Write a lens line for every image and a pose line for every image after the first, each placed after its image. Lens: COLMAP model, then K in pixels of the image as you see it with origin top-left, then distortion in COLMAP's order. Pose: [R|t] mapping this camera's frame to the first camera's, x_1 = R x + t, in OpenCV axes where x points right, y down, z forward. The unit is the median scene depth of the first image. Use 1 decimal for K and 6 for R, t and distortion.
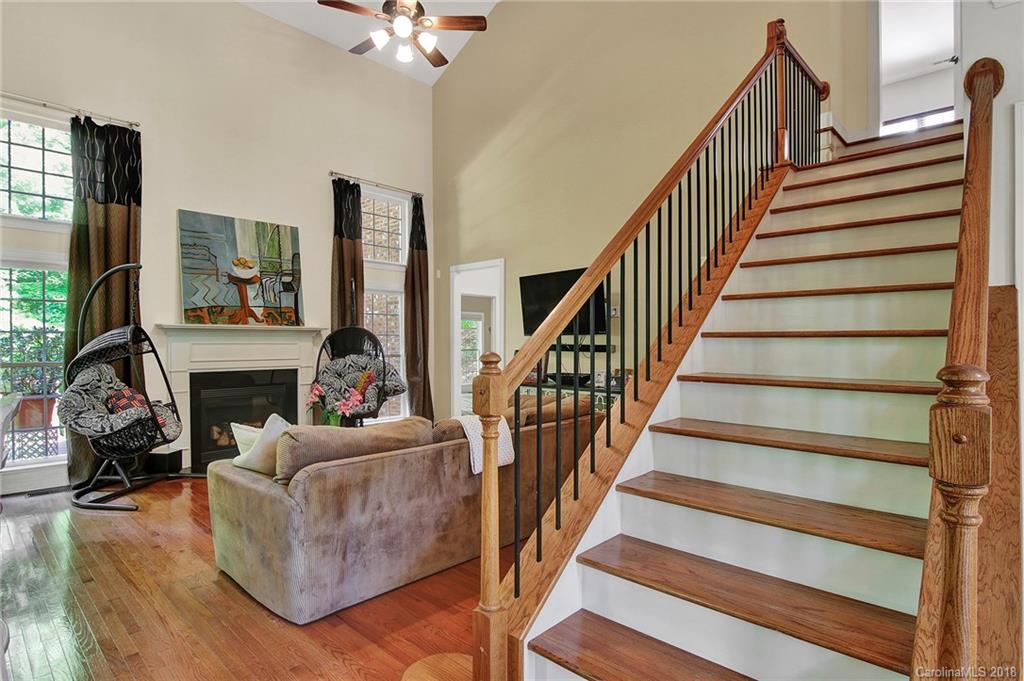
lens RADIAL K [[524.9, 0, 505.9], [0, 524.9, 339.4], [0, 0, 1]] dist [-0.015918, -0.000189]
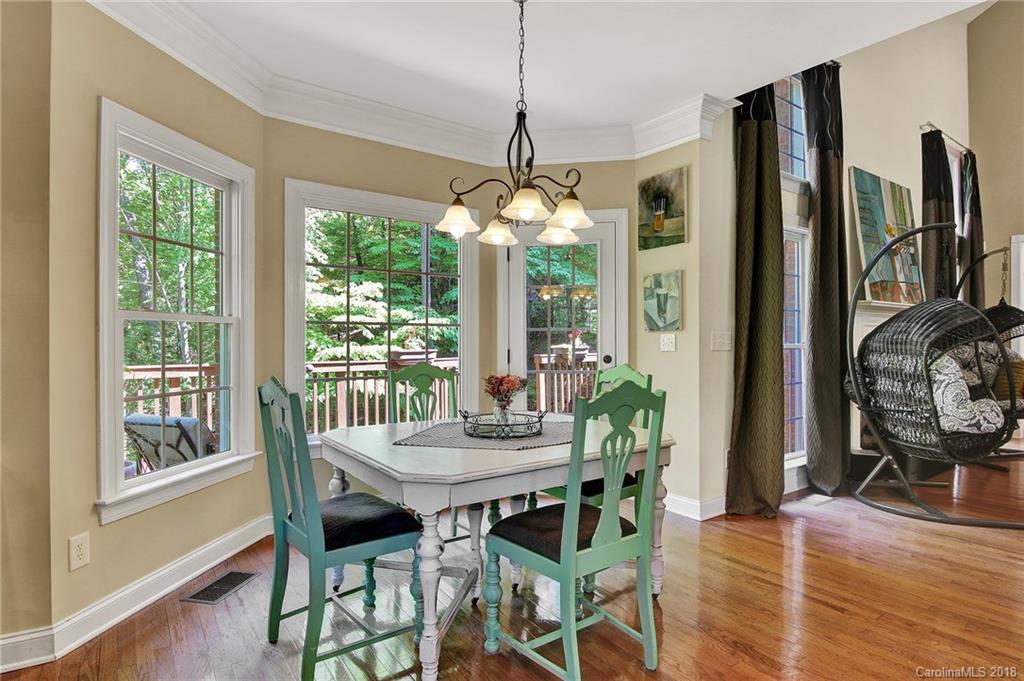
lens RADIAL K [[523.8, 0, 494.0], [0, 523.8, 338.8], [0, 0, 1]] dist [-0.001501, -0.013492]
pose [[0.979843, 0.001139, -0.199766, -0.931845], [-0.000276, 0.999991, 0.004349, 0.023822], [0.199769, -0.004207, 0.979834, 0.055114]]
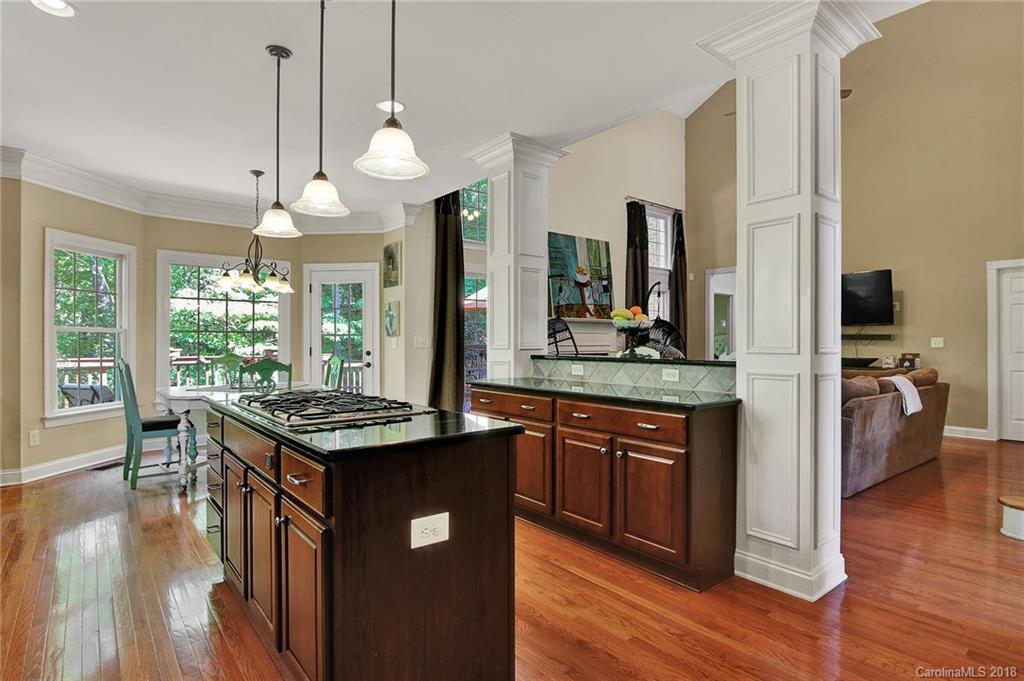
lens RADIAL K [[524.9, 0, 505.9], [0, 524.9, 339.4], [0, 0, 1]] dist [-0.015918, -0.000189]
pose [[0.991054, 0.002415, -0.133442, -0.501008], [-0.002026, 0.999993, 0.003055, 0.020160], [0.133448, -0.002757, 0.991052, -0.307777]]
